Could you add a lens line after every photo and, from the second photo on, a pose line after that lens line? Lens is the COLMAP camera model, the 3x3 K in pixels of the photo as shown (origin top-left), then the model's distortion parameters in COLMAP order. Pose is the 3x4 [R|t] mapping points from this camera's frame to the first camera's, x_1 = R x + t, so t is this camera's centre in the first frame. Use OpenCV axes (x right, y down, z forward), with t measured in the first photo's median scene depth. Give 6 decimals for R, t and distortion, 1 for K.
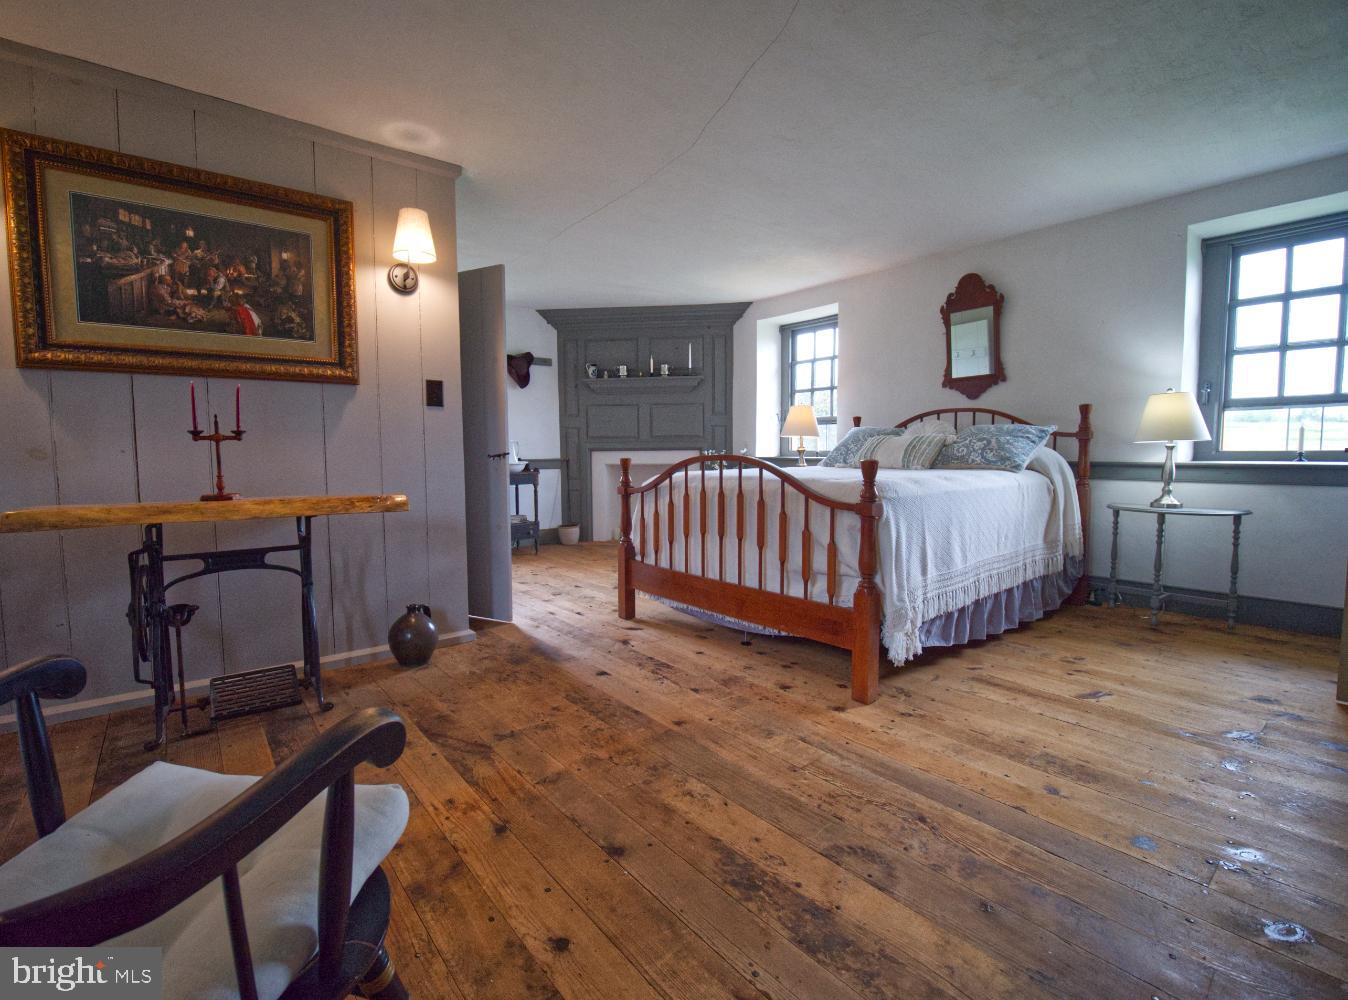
lens RADIAL K [[606.6, 0, 671.9], [0, 606.6, 496.4], [0, 0, 1]] dist [-0.018058, 0.000245]
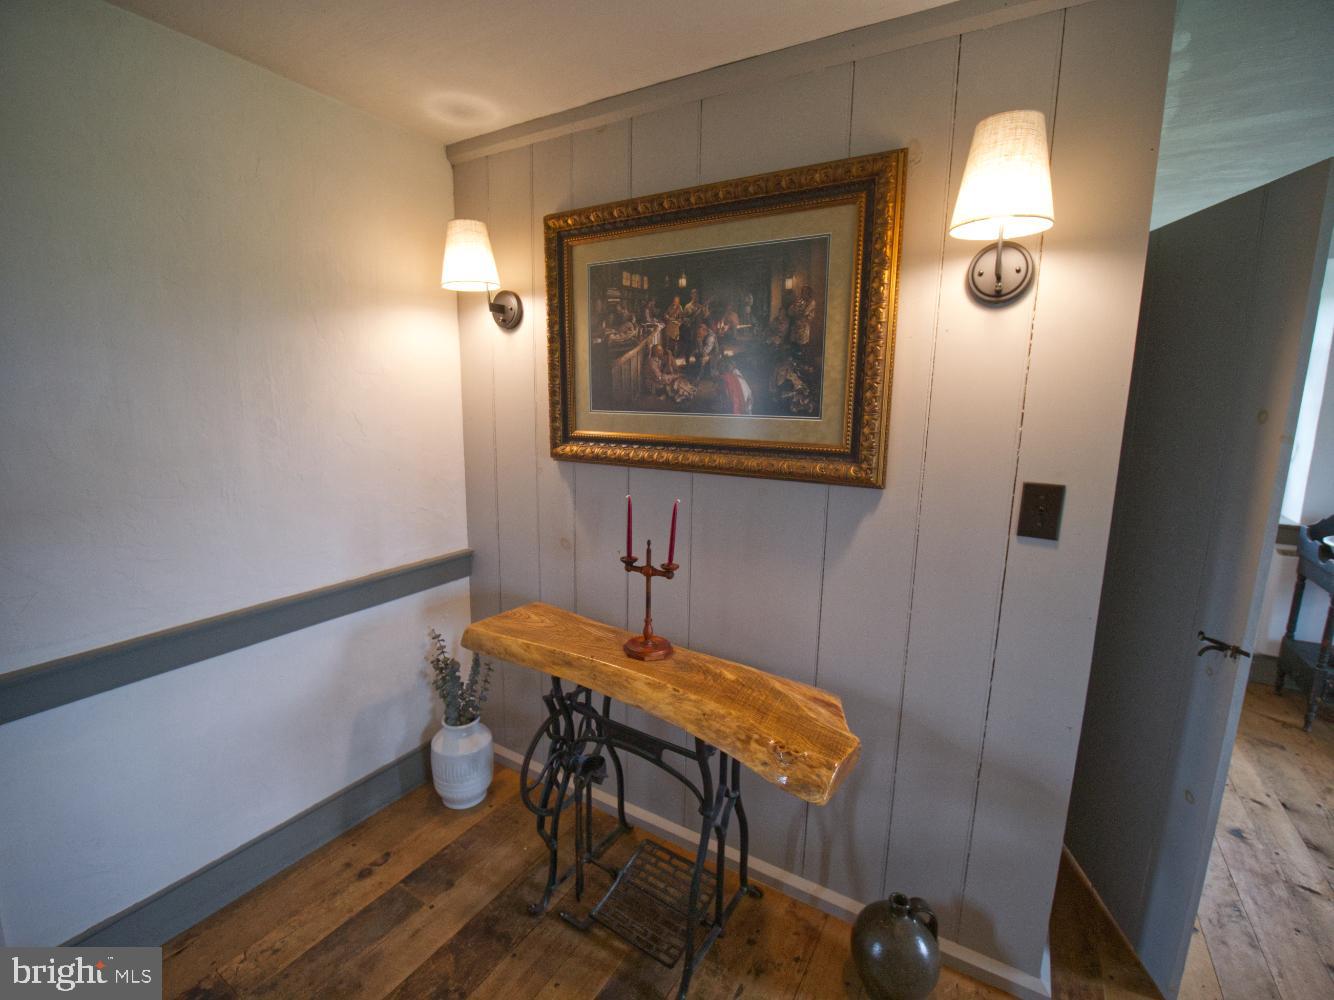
lens RADIAL K [[600.3, 0, 663.7], [0, 600.3, 496.2], [0, 0, 1]] dist [-0.018058, 0.000245]
pose [[0.326024, 0.172311, -0.929525, -0.078953], [-0.093758, 0.984294, 0.149579, -0.283849], [0.940701, 0.038384, 0.337059, 0.726219]]
